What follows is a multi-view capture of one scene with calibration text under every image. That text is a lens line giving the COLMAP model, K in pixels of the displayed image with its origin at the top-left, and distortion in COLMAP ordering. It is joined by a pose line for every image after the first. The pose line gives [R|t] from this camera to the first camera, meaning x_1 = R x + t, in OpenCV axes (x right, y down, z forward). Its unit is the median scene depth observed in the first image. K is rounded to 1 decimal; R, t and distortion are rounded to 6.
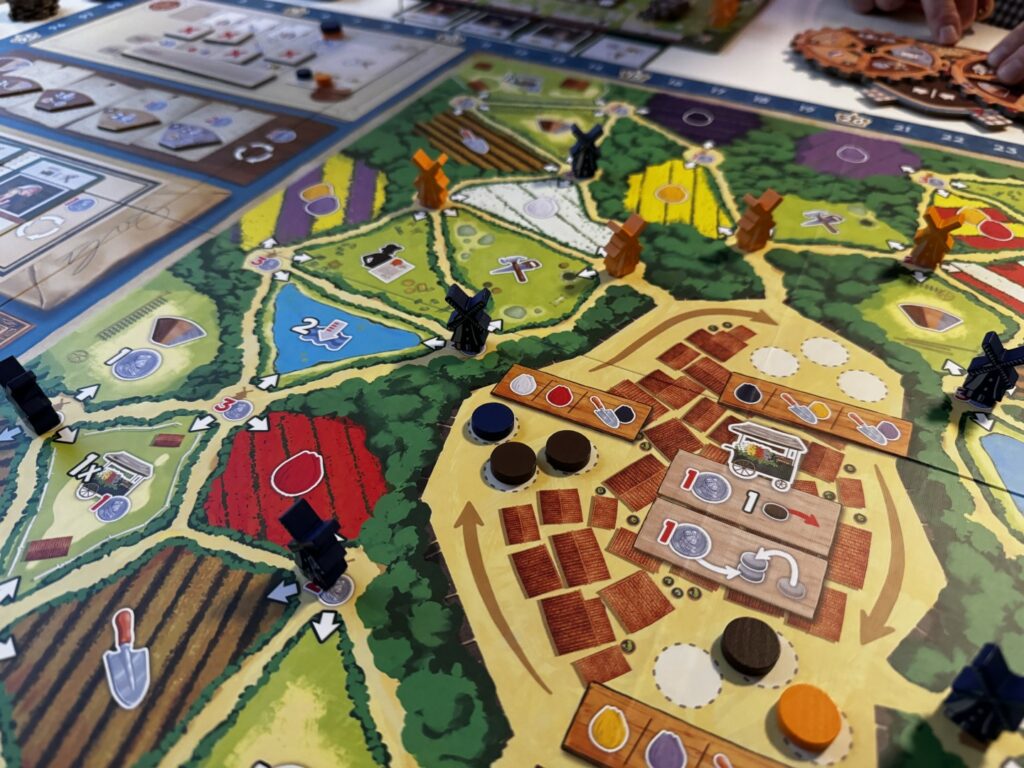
lens RADIAL K [[746.8, 0, 512.0], [0, 746.8, 384.0], [0, 0, 1]] dist [0.005200, -0.046577]
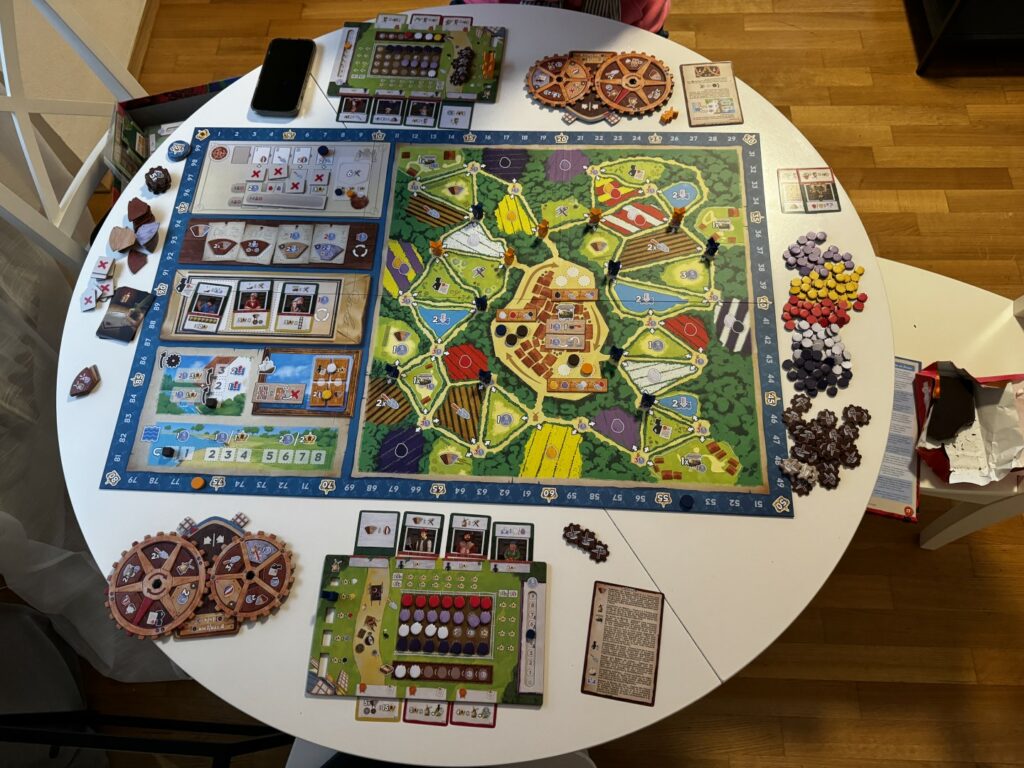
lens RADIAL K [[731.6, 0, 512.0], [0, 731.6, 384.0], [0, 0, 1]] dist [0.142154, -0.312511]
pose [[0.912904, -0.391762, 0.114577, -0.411710], [0.311175, 0.849640, 0.425771, -1.039877], [-0.264150, -0.353035, 0.897547, -2.015723]]
